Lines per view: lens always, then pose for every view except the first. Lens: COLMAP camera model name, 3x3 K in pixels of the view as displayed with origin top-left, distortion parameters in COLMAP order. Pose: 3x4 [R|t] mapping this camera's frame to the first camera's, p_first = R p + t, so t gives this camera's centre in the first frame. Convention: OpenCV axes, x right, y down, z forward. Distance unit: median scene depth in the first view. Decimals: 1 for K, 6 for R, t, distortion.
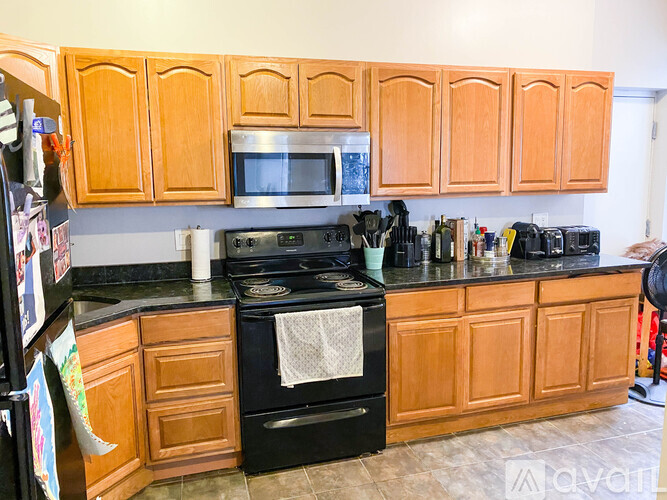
lens RADIAL K [[511.0, 0, 333.5], [0, 511.0, 245.1], [0, 0, 1]] dist [0.085452, -0.137348]
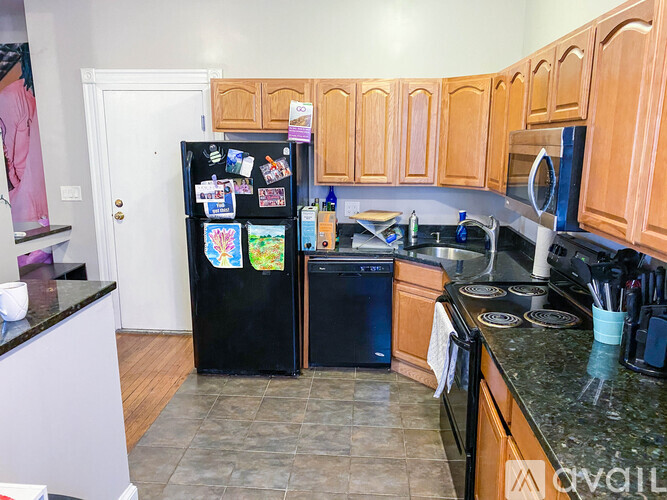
lens RADIAL K [[521.1, 0, 333.5], [0, 521.1, 250.0], [0, 0, 1]] dist [0.087520, -0.128551]
pose [[-0.355376, 0.202915, -0.912433, 0.889662], [-0.117518, 0.958708, 0.258977, -0.218096], [0.927306, 0.199262, -0.316856, 1.018726]]
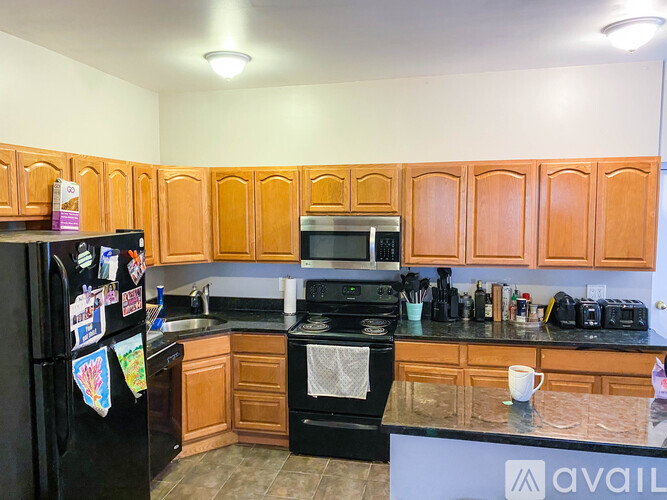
lens RADIAL K [[511.0, 0, 333.5], [0, 511.0, 245.1], [0, 0, 1]] dist [0.085452, -0.137348]
pose [[0.883710, 0.049813, -0.465377, 0.558713], [-0.070387, 0.997156, -0.026926, -0.102838], [0.462713, 0.056552, 0.884703, -0.250821]]
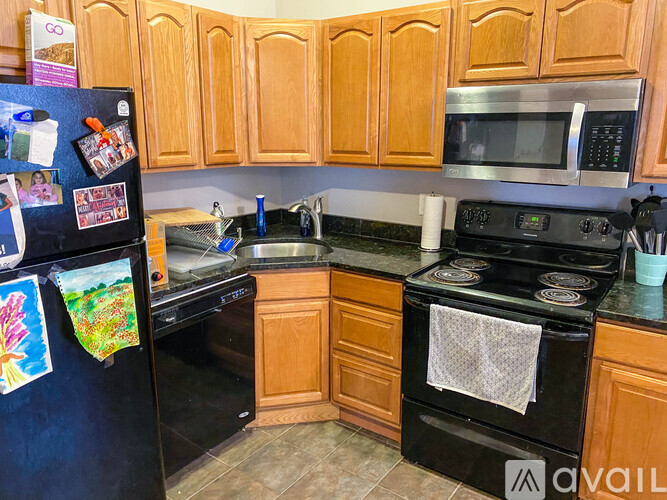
lens RADIAL K [[511.0, 0, 333.5], [0, 511.0, 245.1], [0, 0, 1]] dist [0.085452, -0.137348]
pose [[0.611628, 0.191638, -0.767584, 0.394655], [-0.112685, 0.981429, 0.155238, -0.073079], [0.783079, -0.008453, 0.621865, 0.290466]]
